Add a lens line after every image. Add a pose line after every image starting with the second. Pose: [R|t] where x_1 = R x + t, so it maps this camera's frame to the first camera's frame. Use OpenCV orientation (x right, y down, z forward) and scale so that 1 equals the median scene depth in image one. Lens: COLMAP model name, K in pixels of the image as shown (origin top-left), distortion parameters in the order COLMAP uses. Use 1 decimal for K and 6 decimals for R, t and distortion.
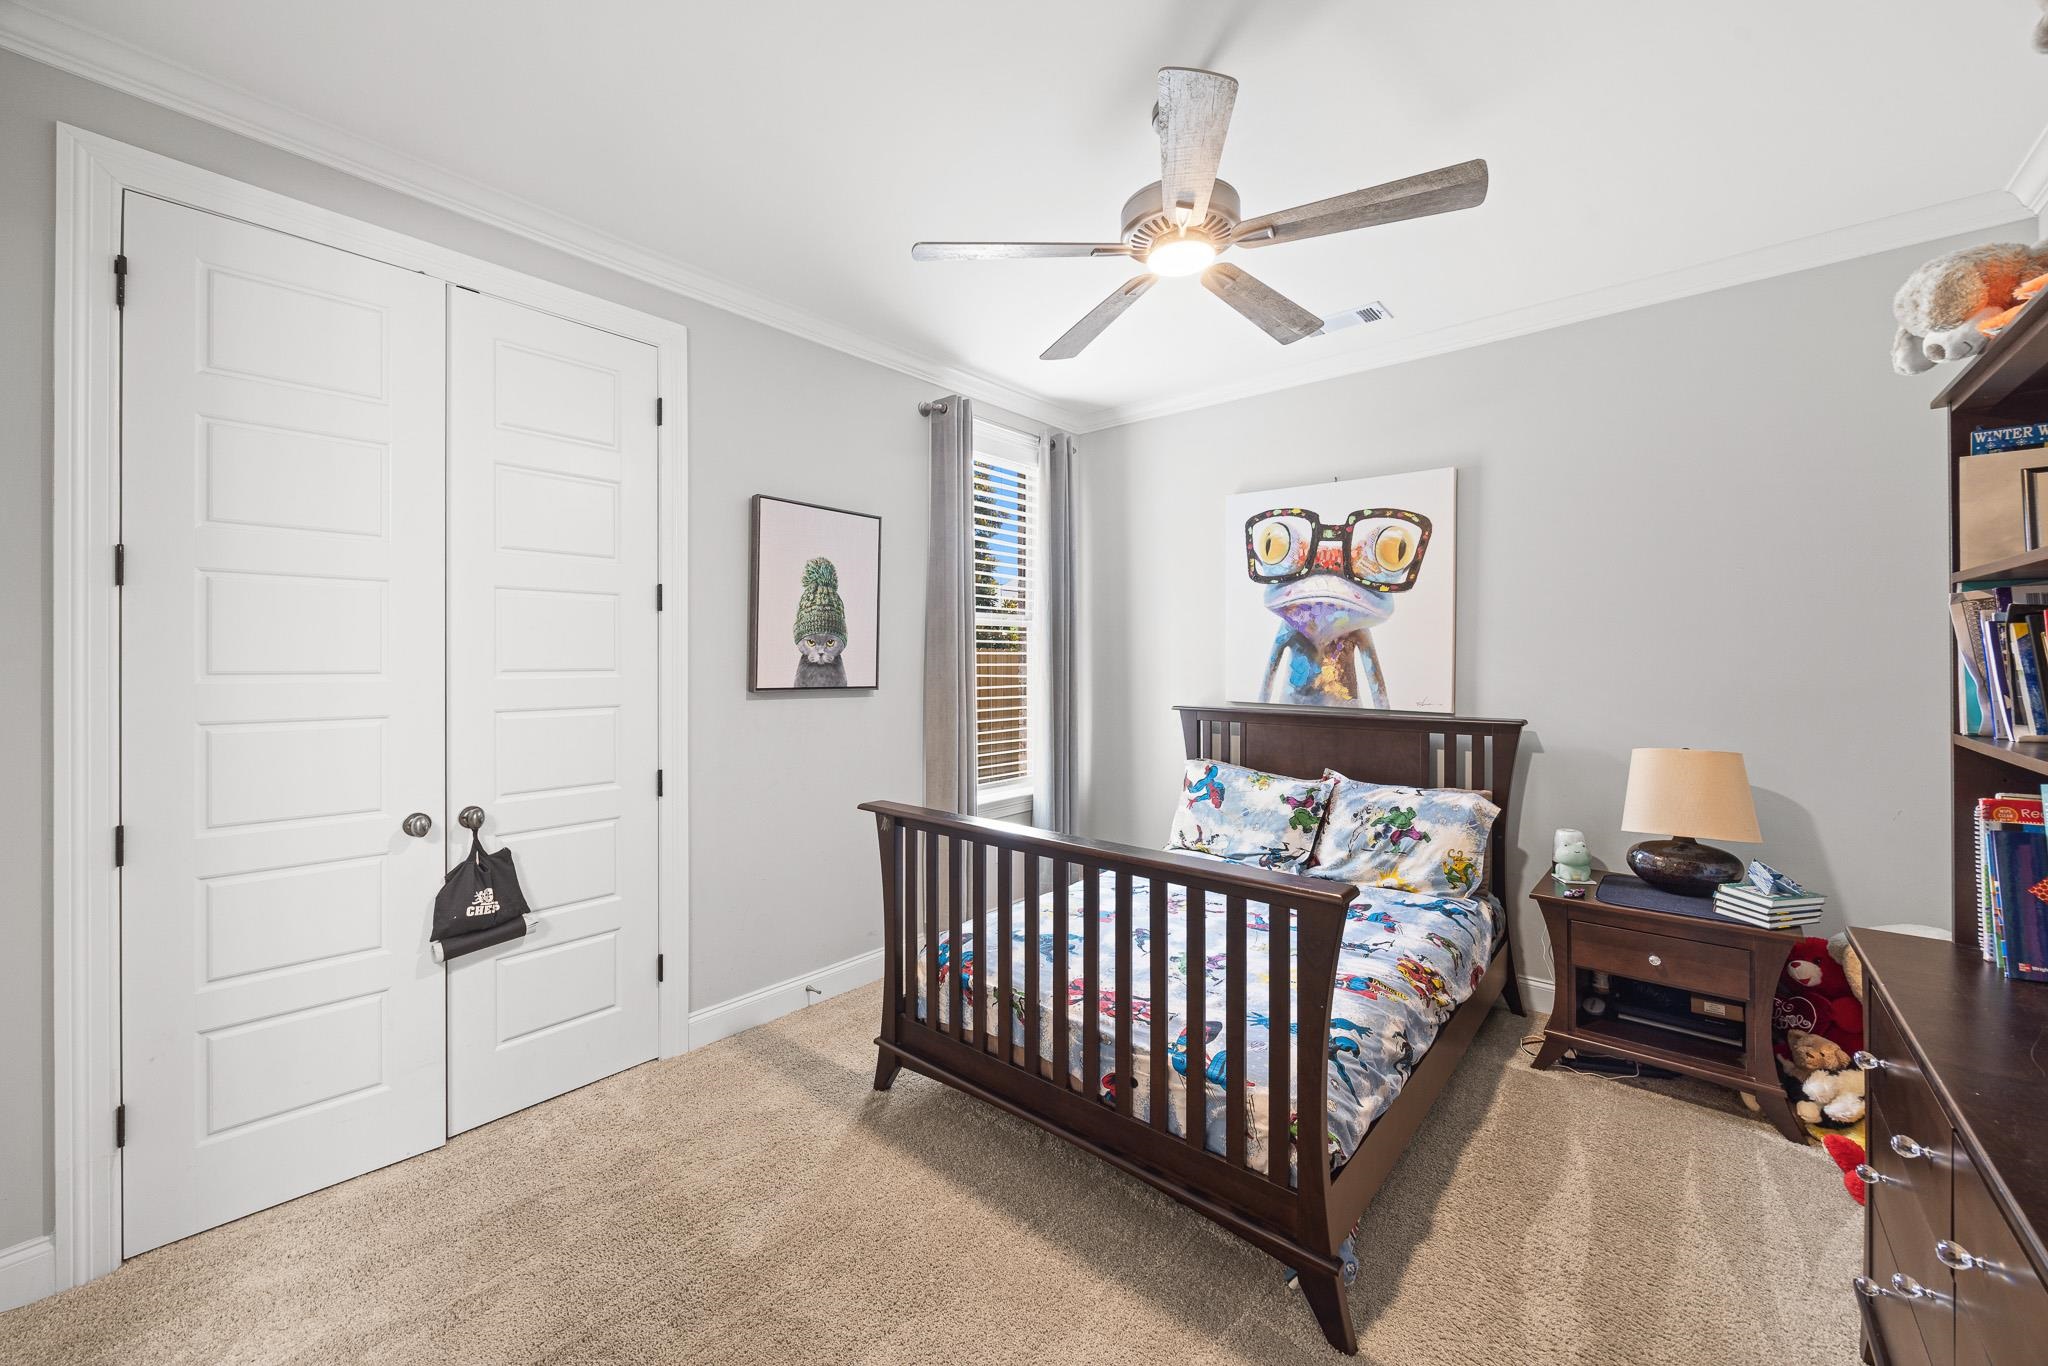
lens RADIAL K [[795.6, 0, 1019.4], [0, 795.6, 663.9], [0, 0, 1]] dist [0.000649, 0.000013]
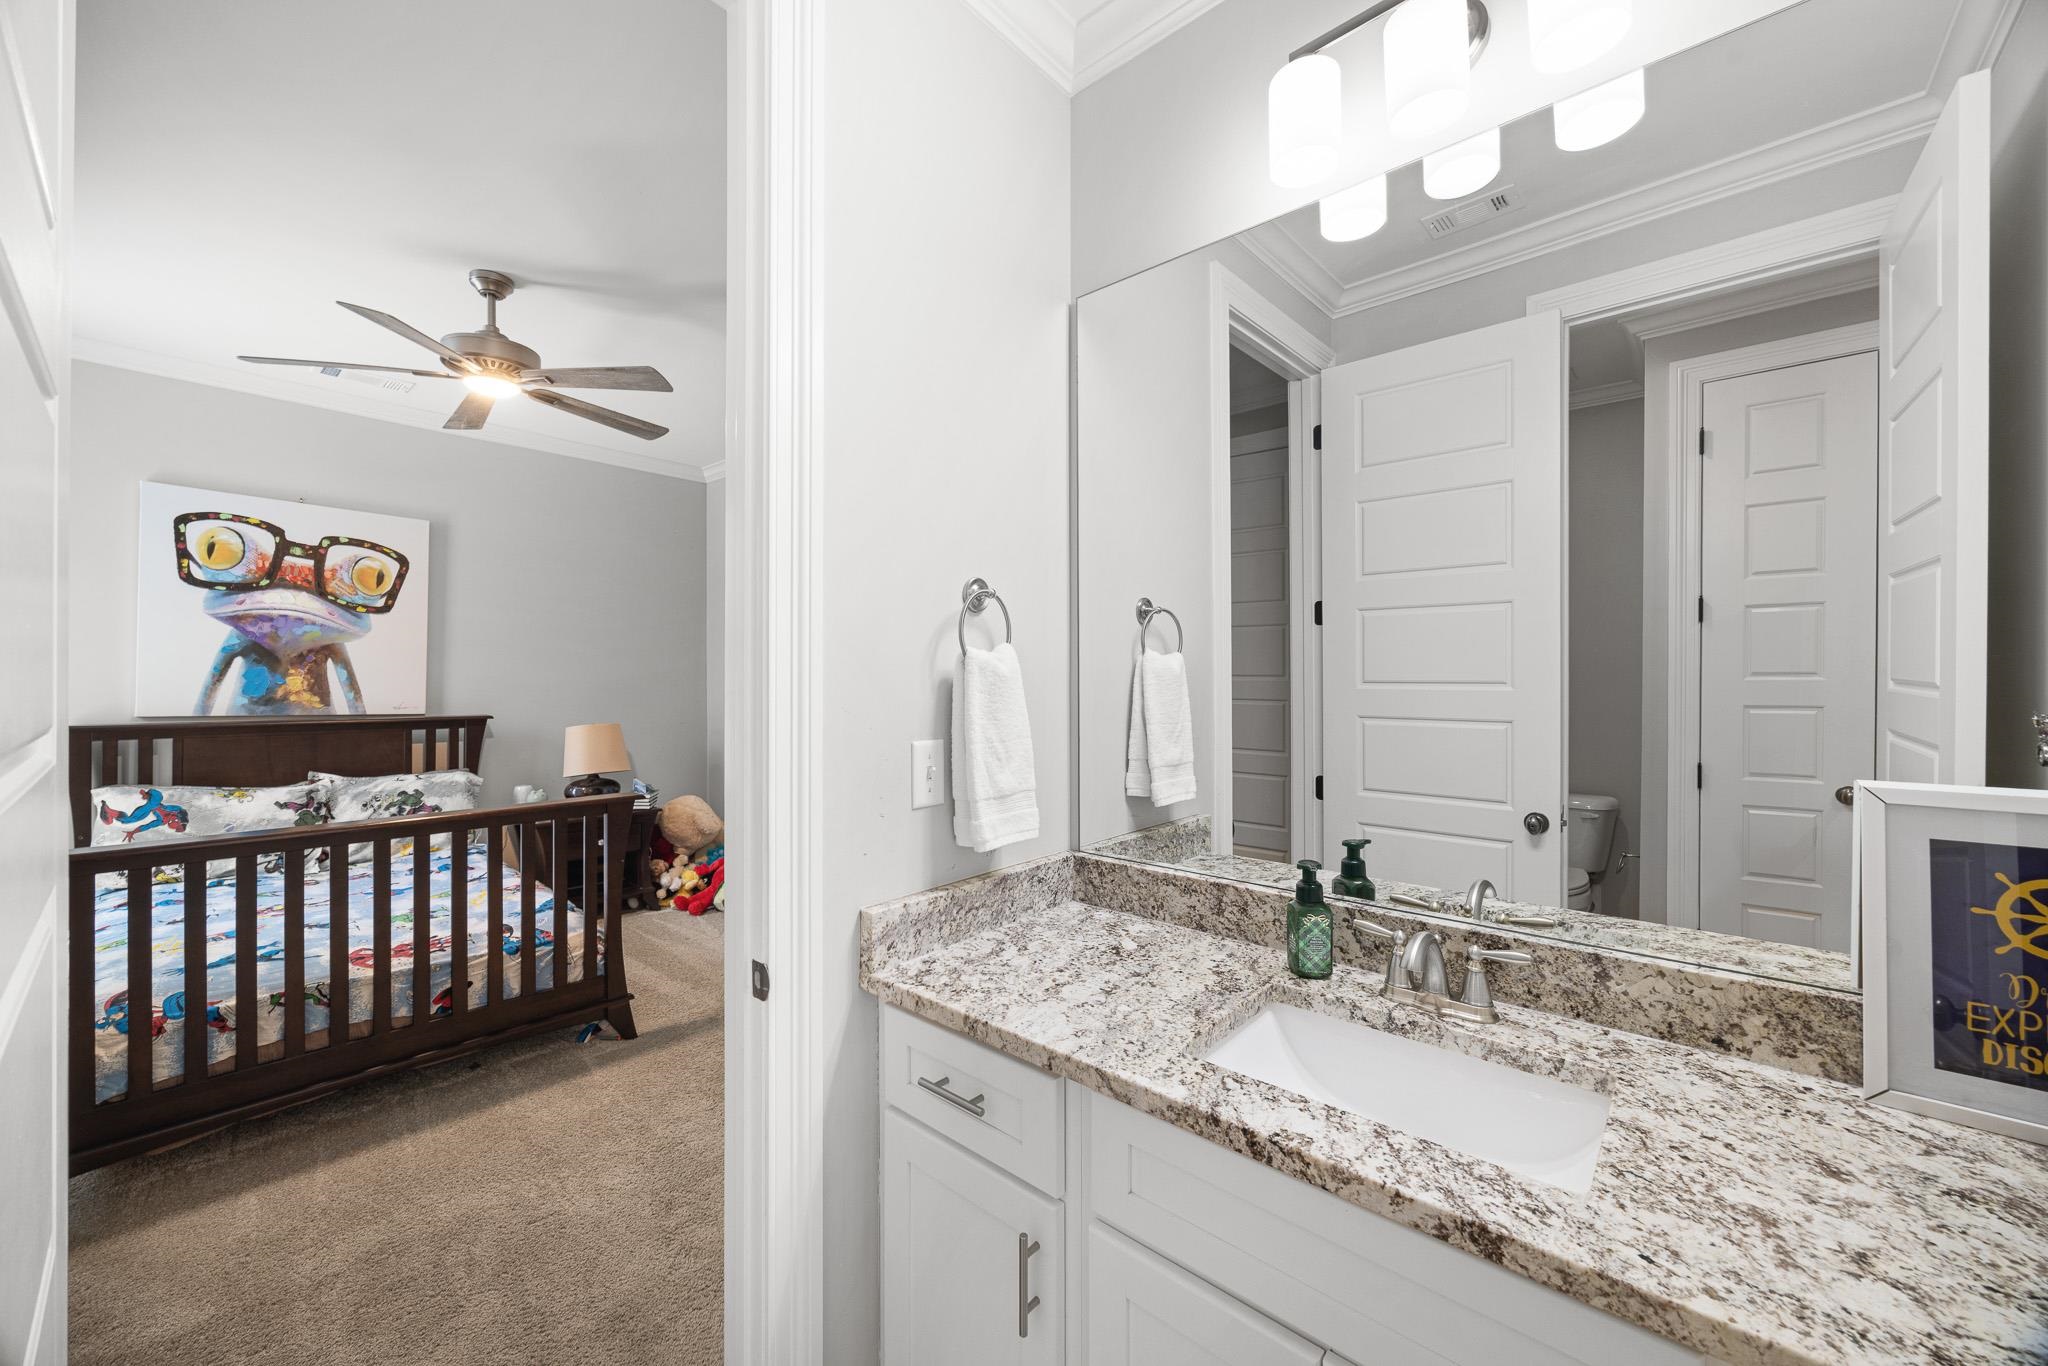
lens RADIAL K [[795.6, 0, 1019.4], [0, 795.6, 663.9], [0, 0, 1]] dist [0.000649, 0.000013]
pose [[0.018937, 0.018229, 0.999654, -0.665247], [-0.002335, 0.999832, -0.018188, 0.003128], [-0.999818, -0.001990, 0.018977, 0.023935]]
